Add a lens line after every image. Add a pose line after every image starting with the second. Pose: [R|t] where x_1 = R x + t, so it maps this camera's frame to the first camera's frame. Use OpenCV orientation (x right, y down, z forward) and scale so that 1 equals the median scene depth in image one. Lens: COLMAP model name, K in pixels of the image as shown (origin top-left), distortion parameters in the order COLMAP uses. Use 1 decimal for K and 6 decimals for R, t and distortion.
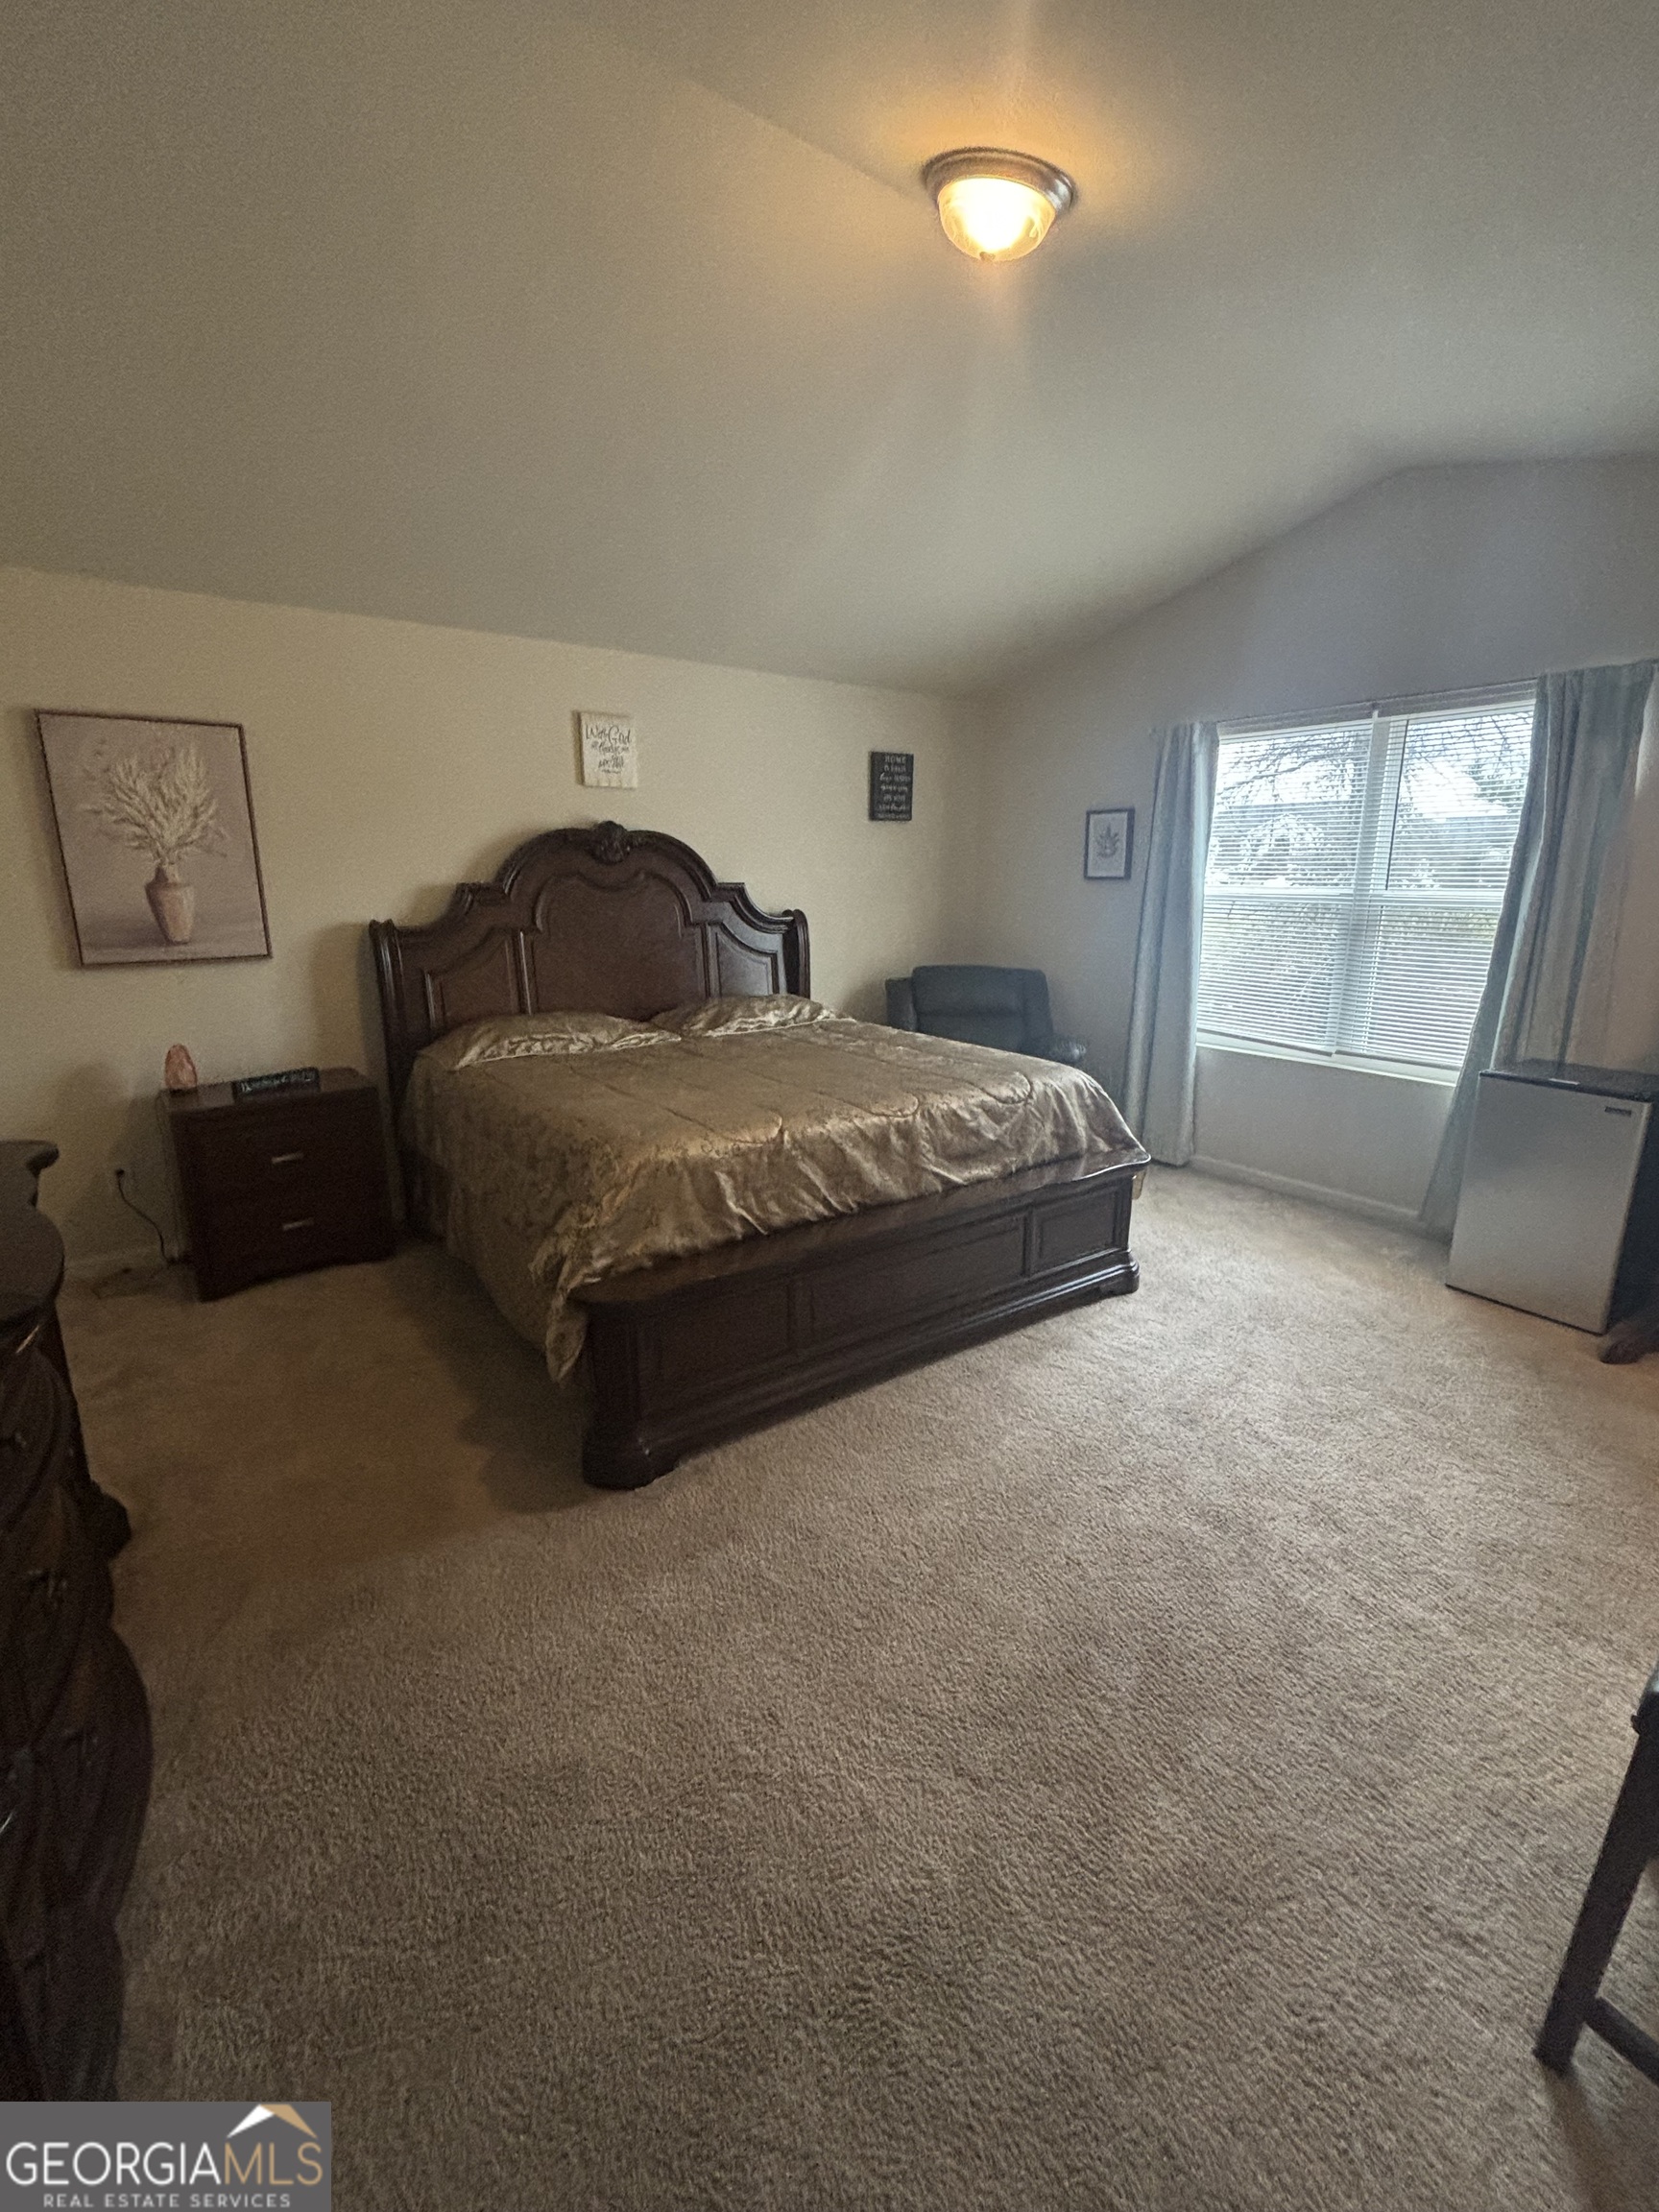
lens RADIAL K [[954.7, 0, 829.5], [0, 954.7, 1106.0], [0, 0, 1]] dist [0.039939, -0.036015]
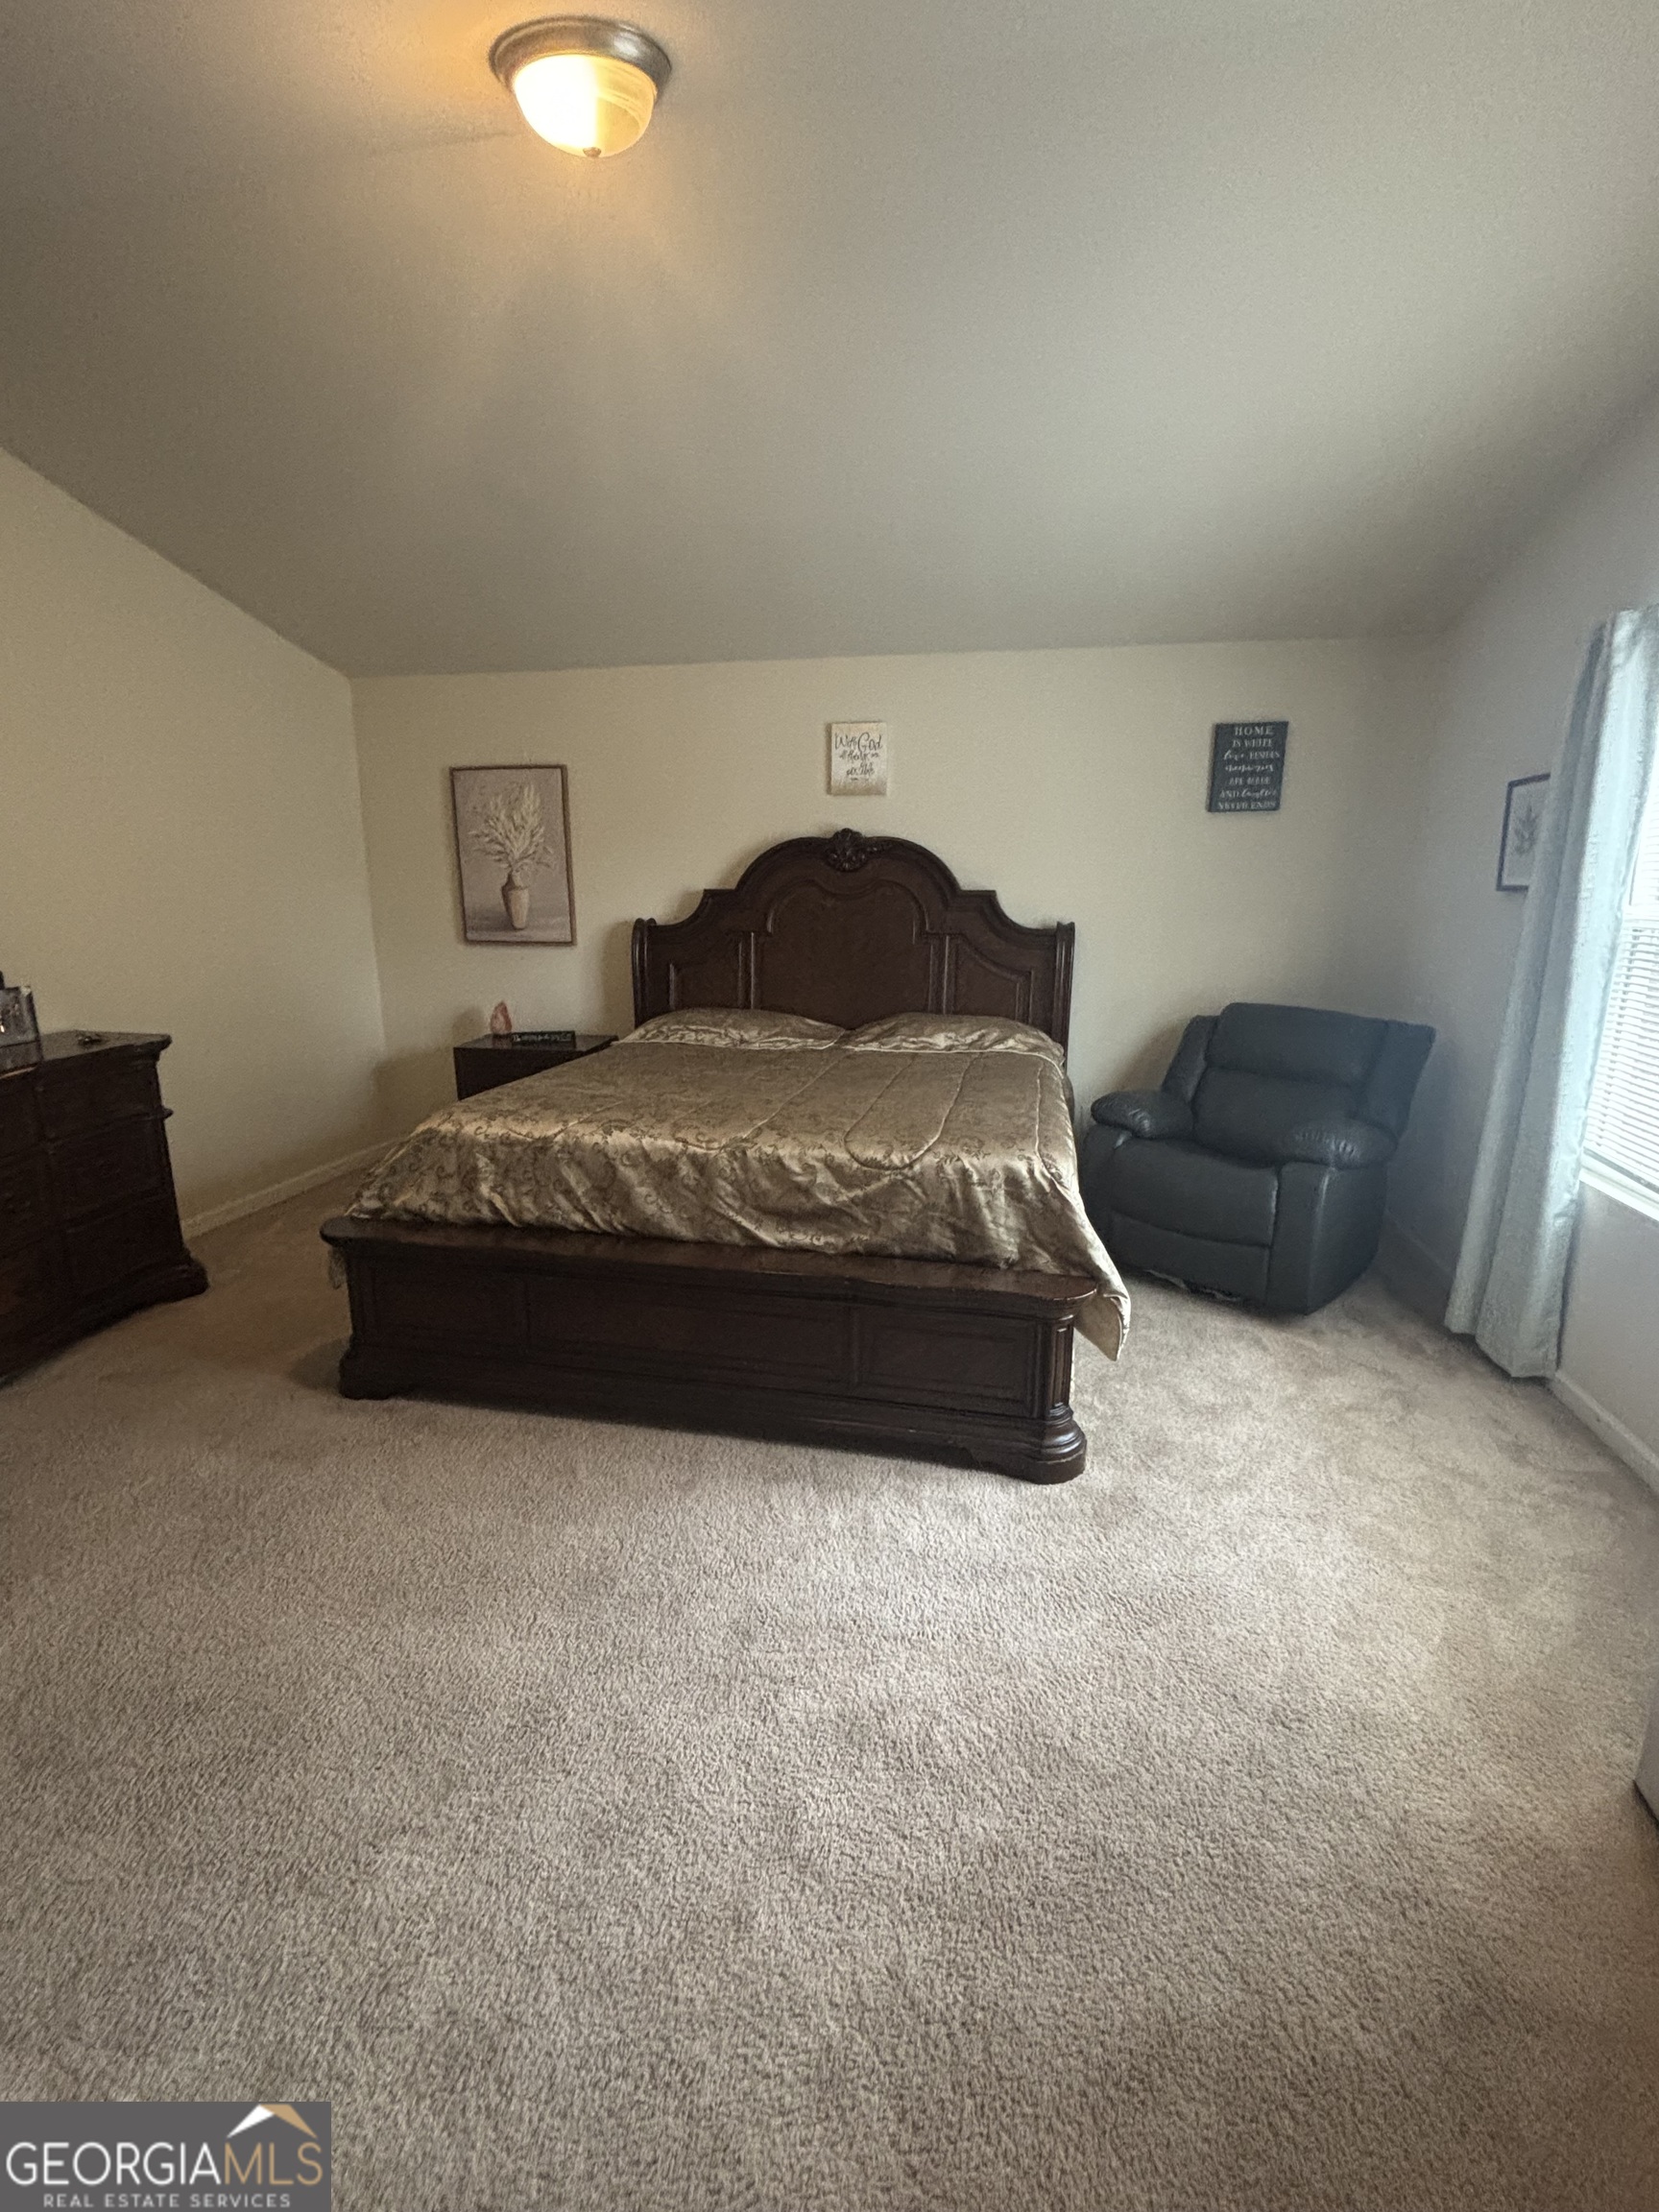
lens RADIAL K [[954.7, 0, 829.5], [0, 954.7, 1106.0], [0, 0, 1]] dist [0.039939, -0.036015]
pose [[0.681098, 0.167931, -0.712674, 0.700048], [-0.178953, 0.982004, 0.060371, -0.091137], [0.709987, 0.086416, 0.698893, 0.415289]]
